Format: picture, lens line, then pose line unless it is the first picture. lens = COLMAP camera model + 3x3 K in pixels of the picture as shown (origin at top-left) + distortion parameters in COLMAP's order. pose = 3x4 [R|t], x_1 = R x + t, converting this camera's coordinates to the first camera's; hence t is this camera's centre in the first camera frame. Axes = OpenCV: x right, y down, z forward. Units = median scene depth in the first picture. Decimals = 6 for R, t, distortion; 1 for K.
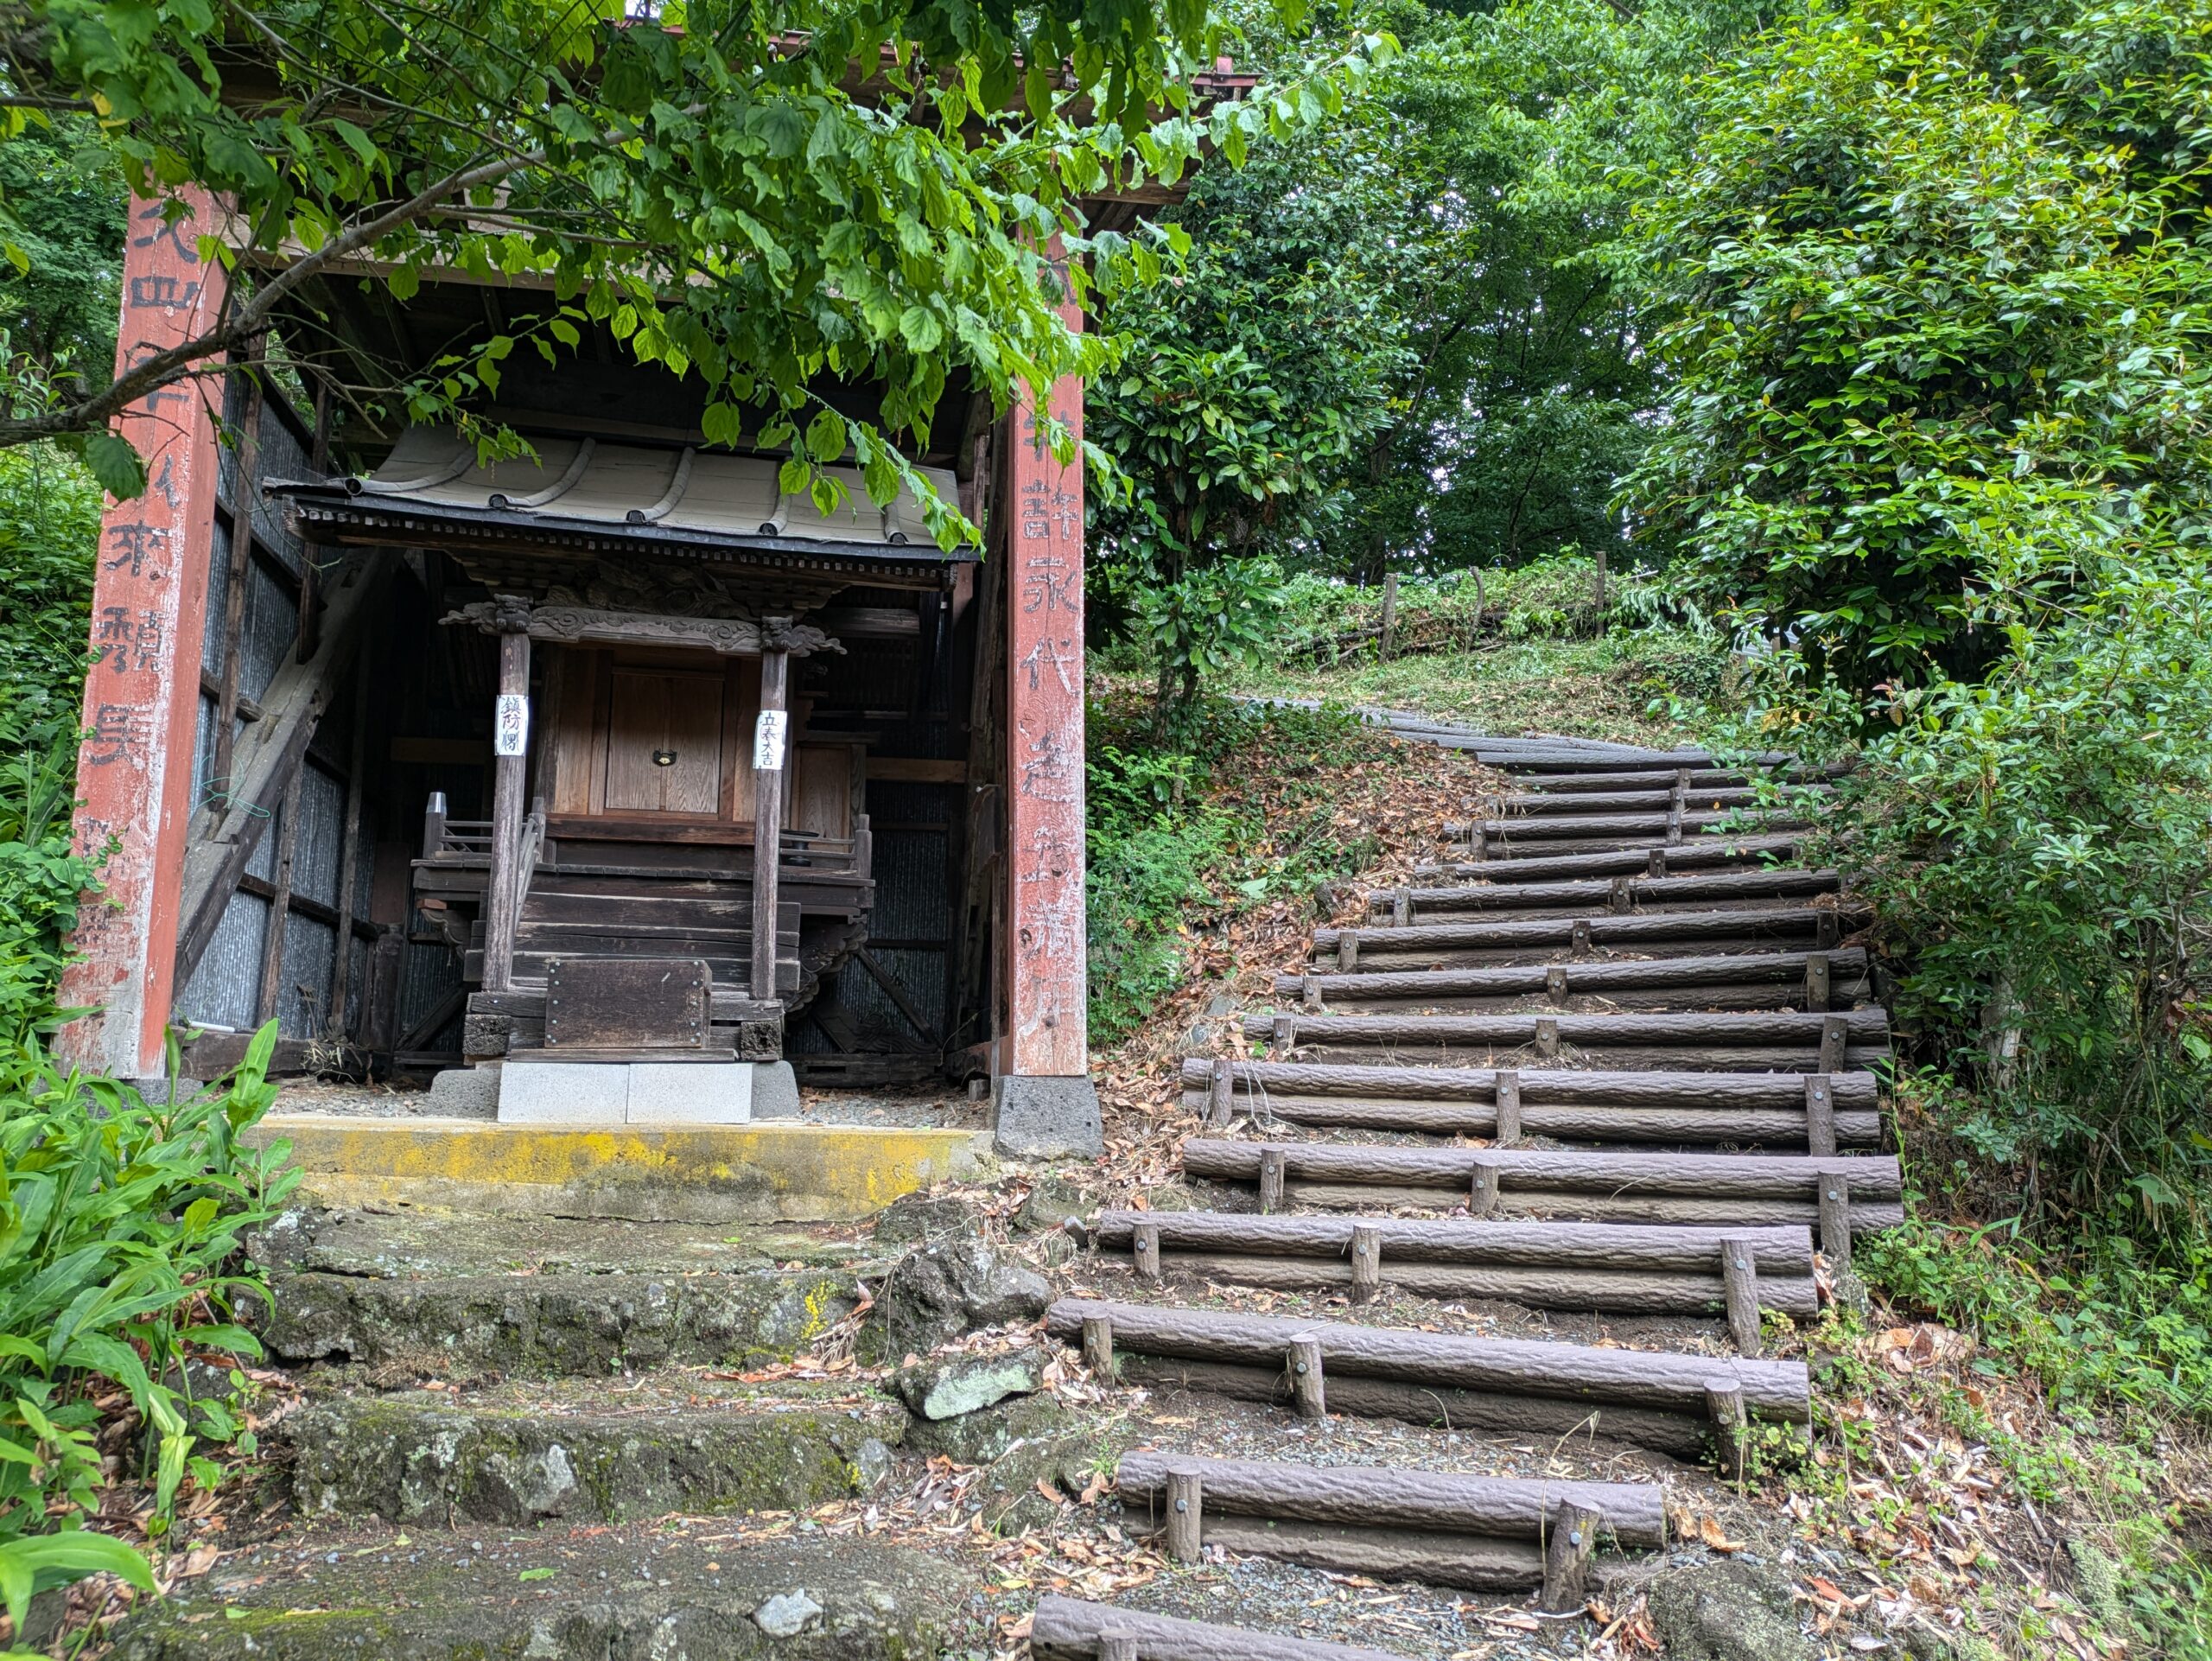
lens RADIAL K [[1639.3, 0, 1108.9], [0, 1639.3, 842.7], [0, 0, 1]] dist [0.074392, -0.075384]
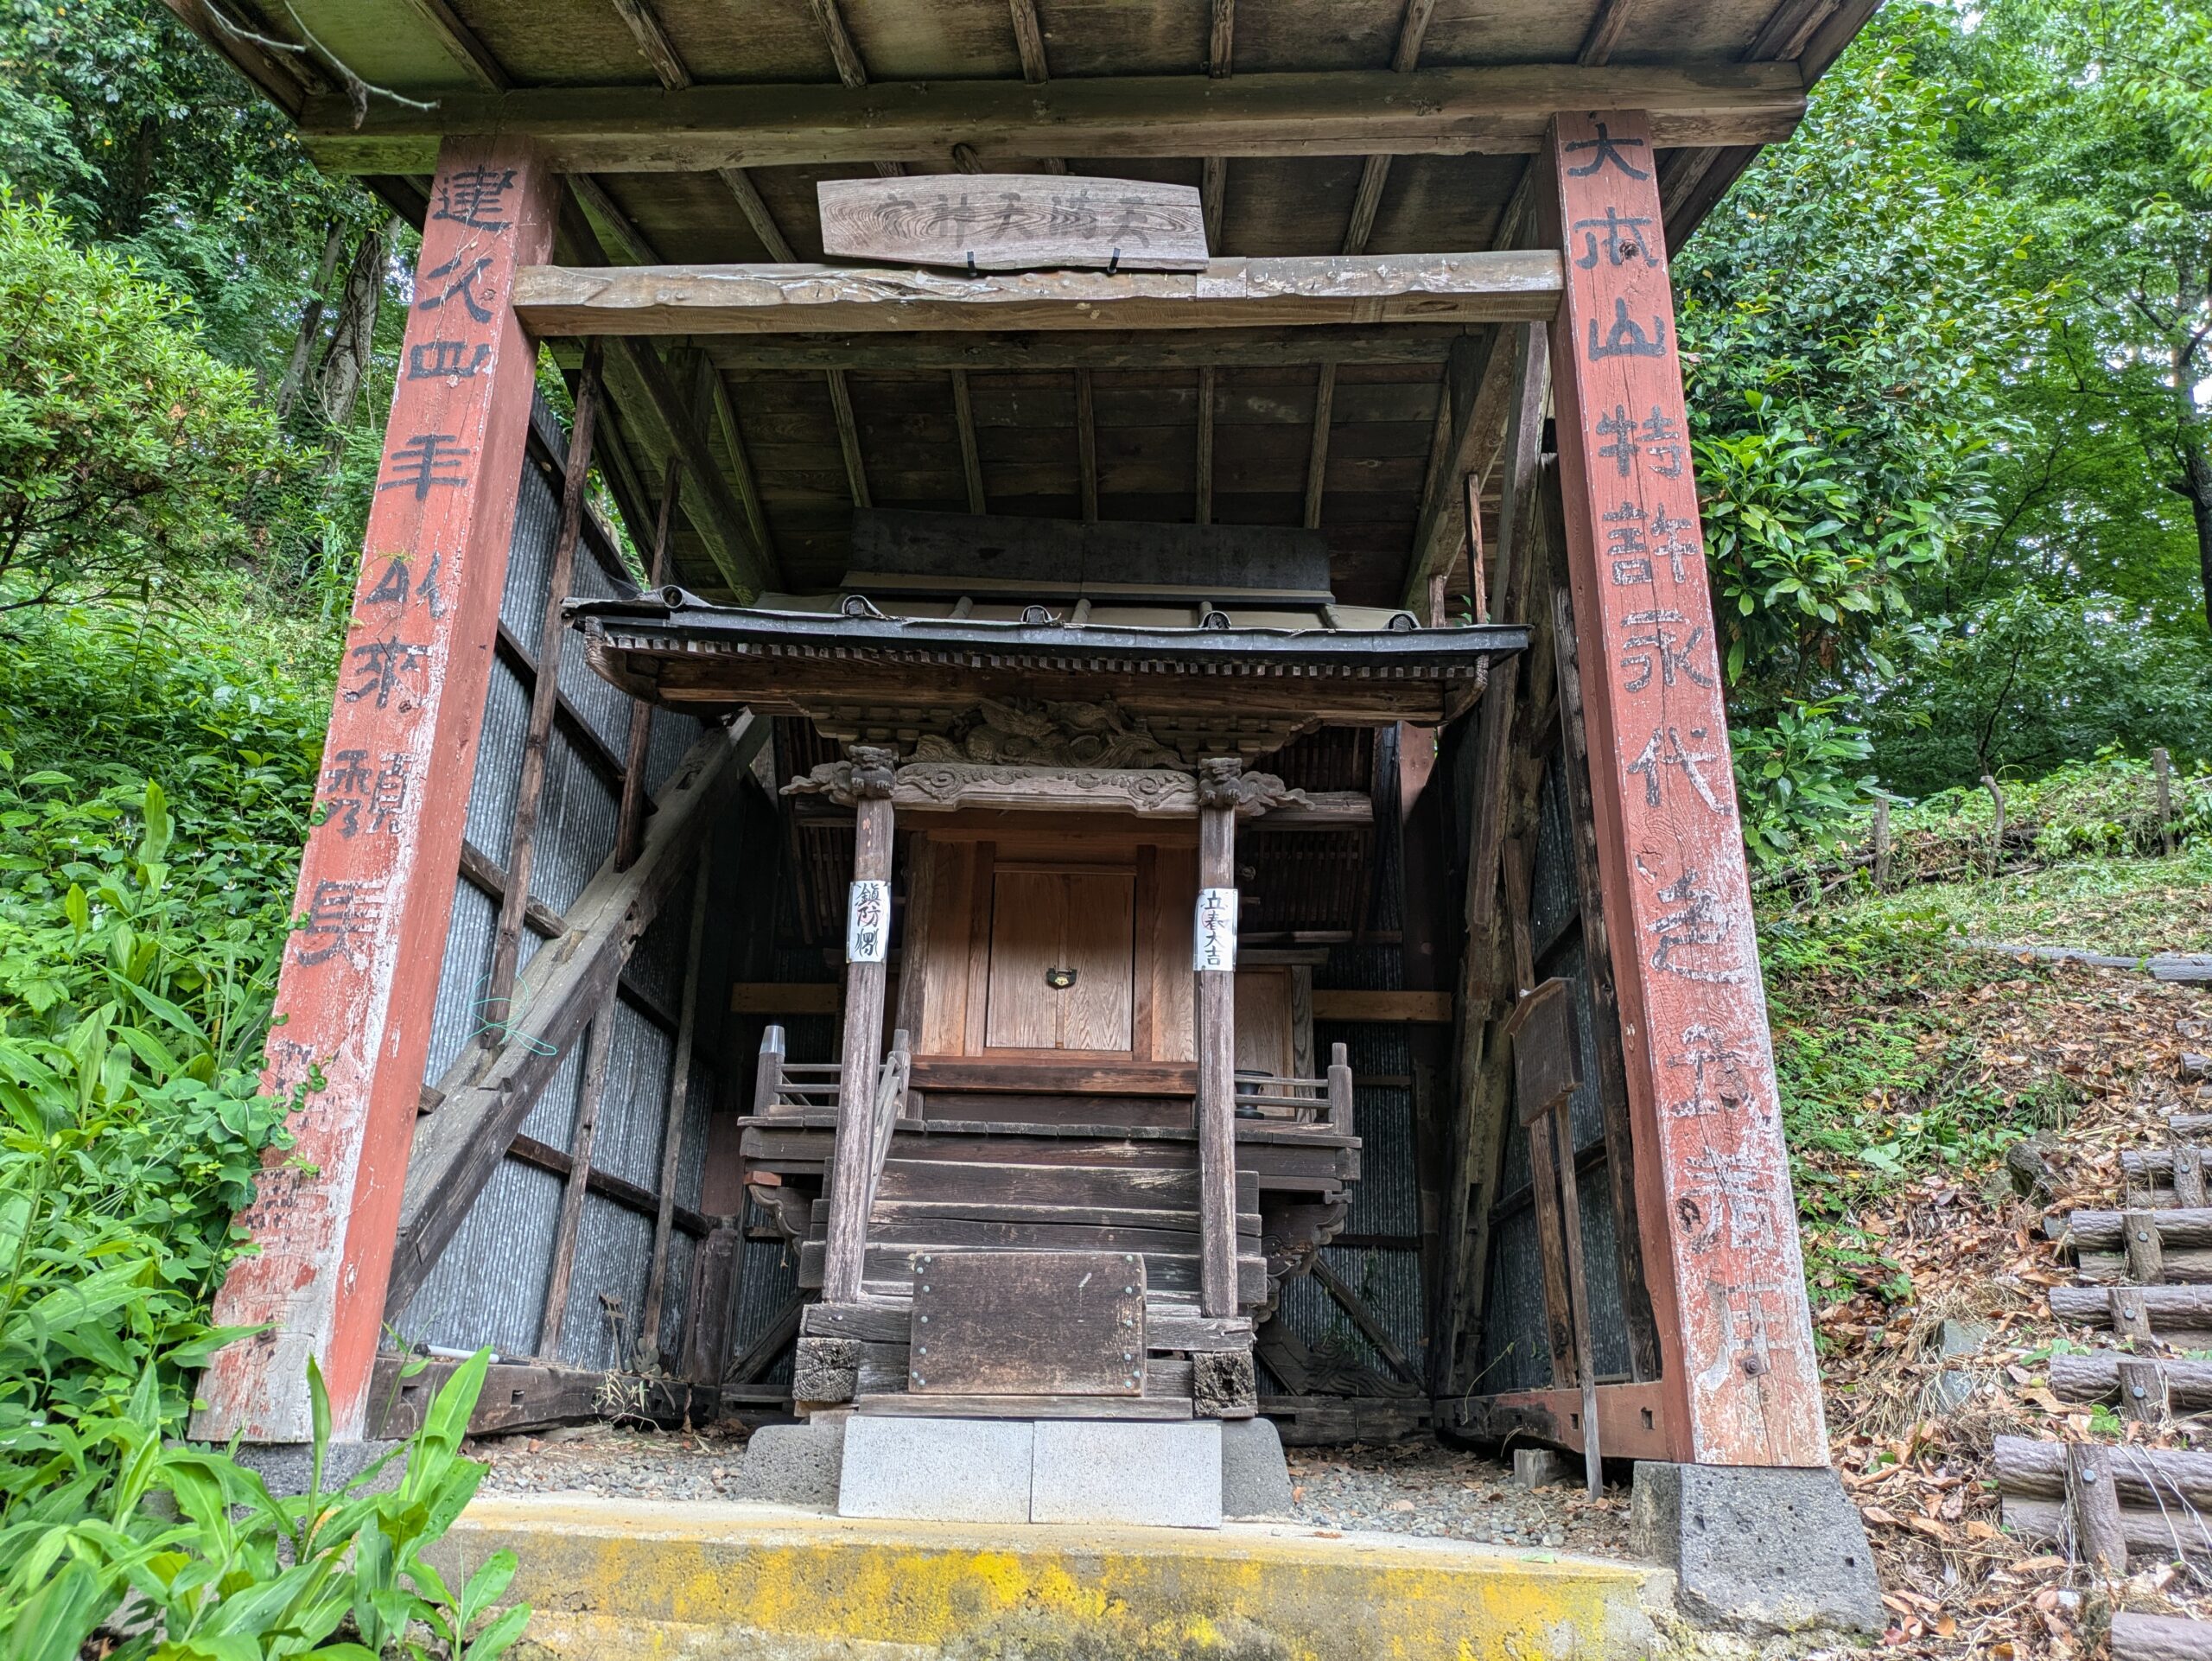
lens RADIAL K [[1639.3, 0, 1108.9], [0, 1639.3, 842.7], [0, 0, 1]] dist [0.074392, -0.075384]
pose [[0.978832, -0.052145, -0.197912, -0.110316], [0.014804, 0.982504, -0.185651, 0.029643], [0.204130, 0.178791, 0.962478, 0.312717]]
